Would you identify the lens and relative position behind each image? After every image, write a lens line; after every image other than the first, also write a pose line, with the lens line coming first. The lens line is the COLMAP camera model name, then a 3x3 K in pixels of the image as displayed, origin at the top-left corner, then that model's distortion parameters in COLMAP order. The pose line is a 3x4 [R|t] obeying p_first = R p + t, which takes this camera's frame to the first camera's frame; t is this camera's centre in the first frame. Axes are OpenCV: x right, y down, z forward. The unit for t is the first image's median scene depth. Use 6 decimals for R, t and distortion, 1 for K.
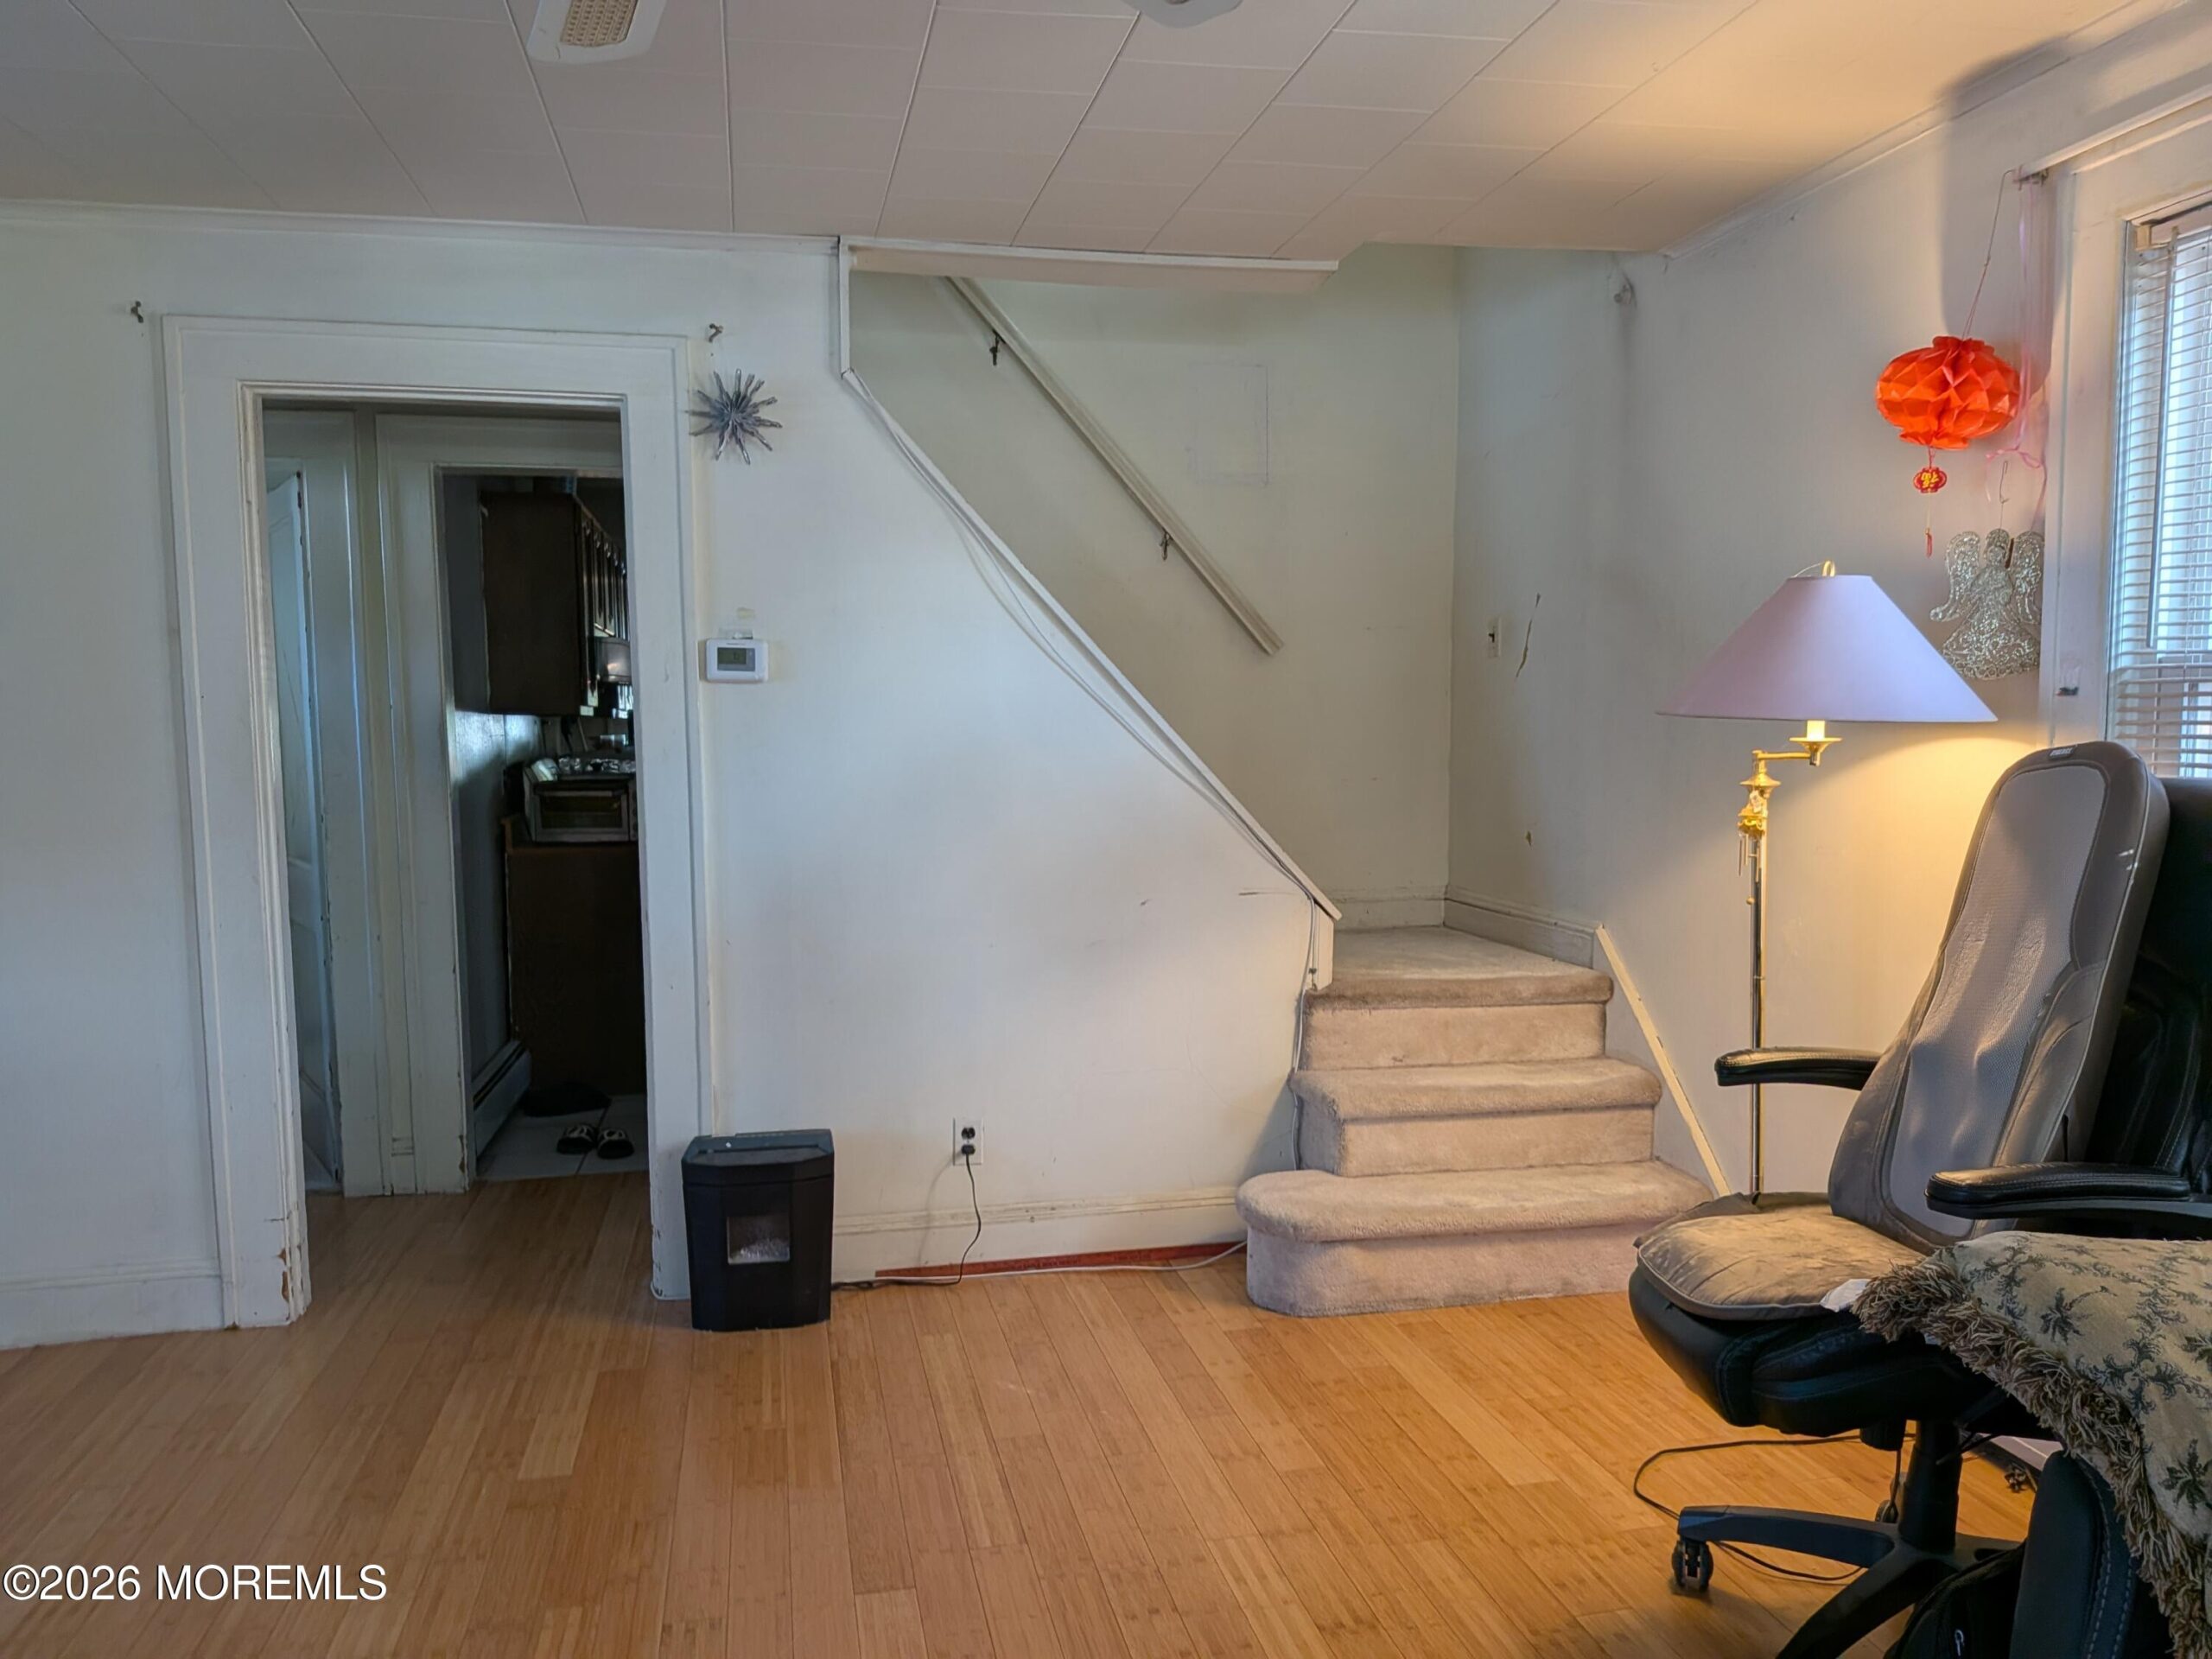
lens RADIAL K [[1573.5, 0, 1057.8], [0, 1573.5, 887.8], [0, 0, 1]] dist [0.093497, -0.130215]
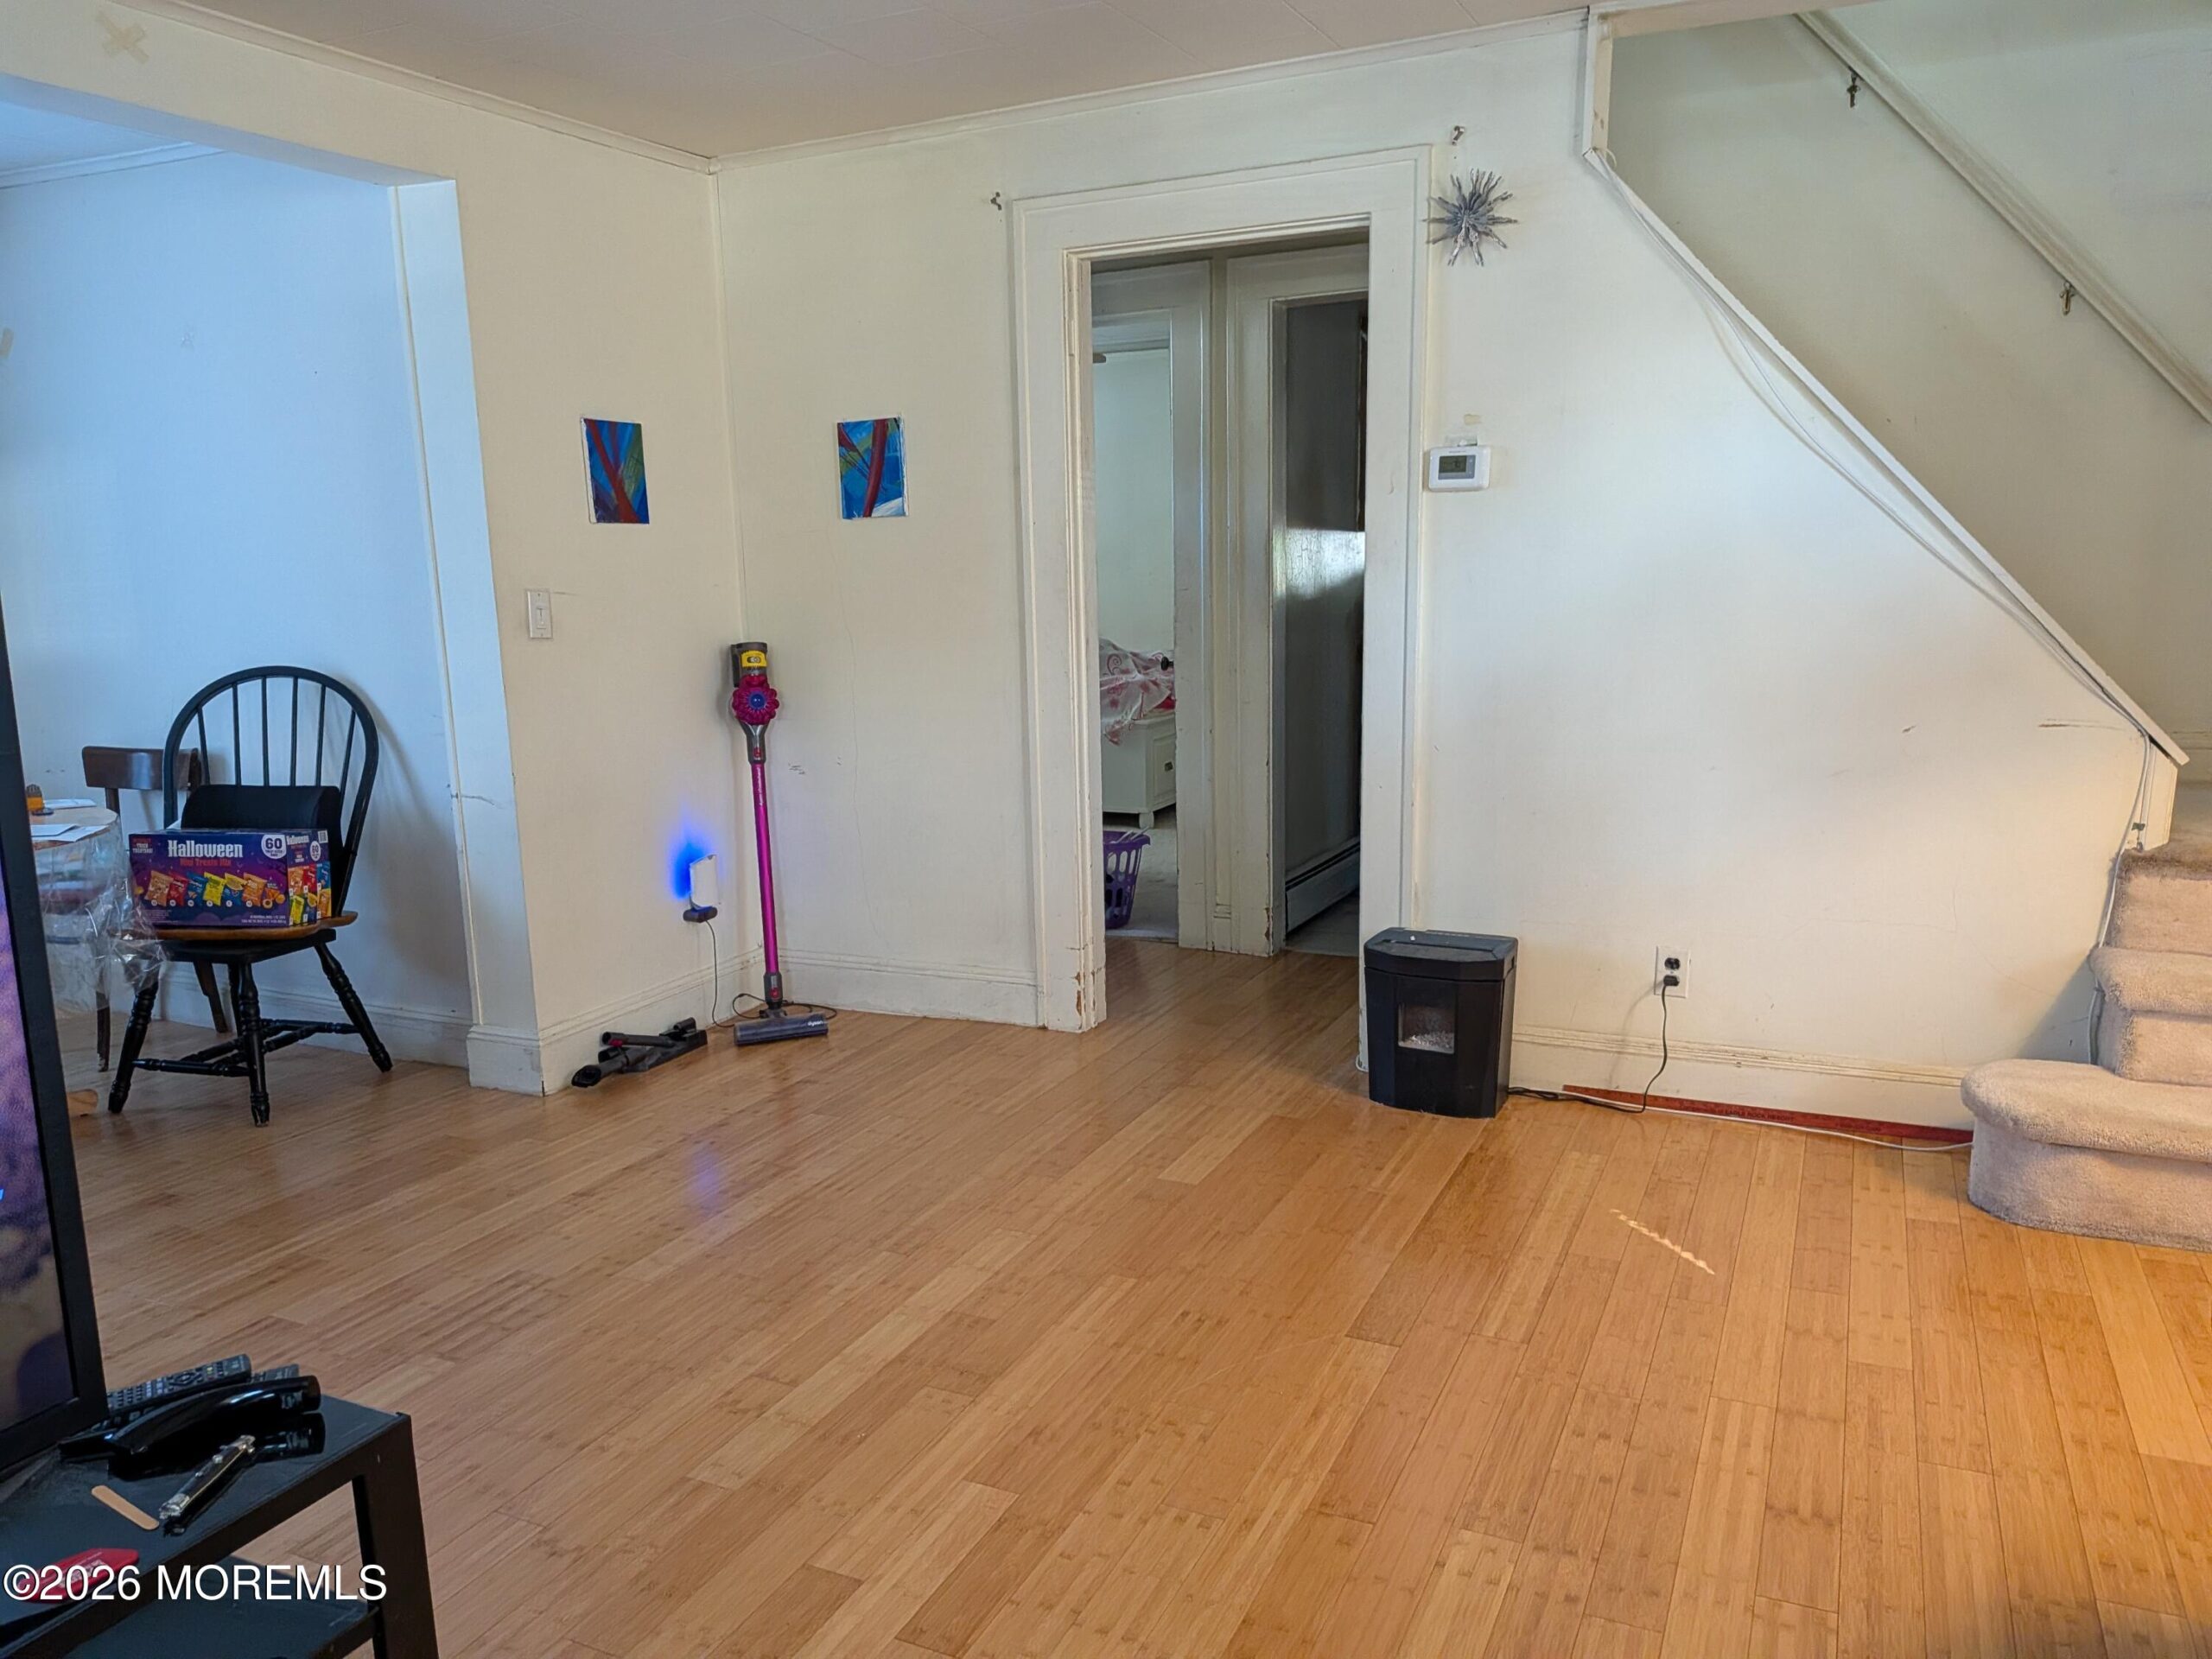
lens RADIAL K [[1560.9, 0, 1105.6], [0, 1560.9, 873.9], [0, 0, 1]] dist [0.038402, -0.029675]
pose [[0.803539, 0.105604, -0.585810, 0.231541], [-0.045739, 0.992181, 0.116122, 0.007935], [0.593493, -0.066514, 0.802086, 0.043103]]
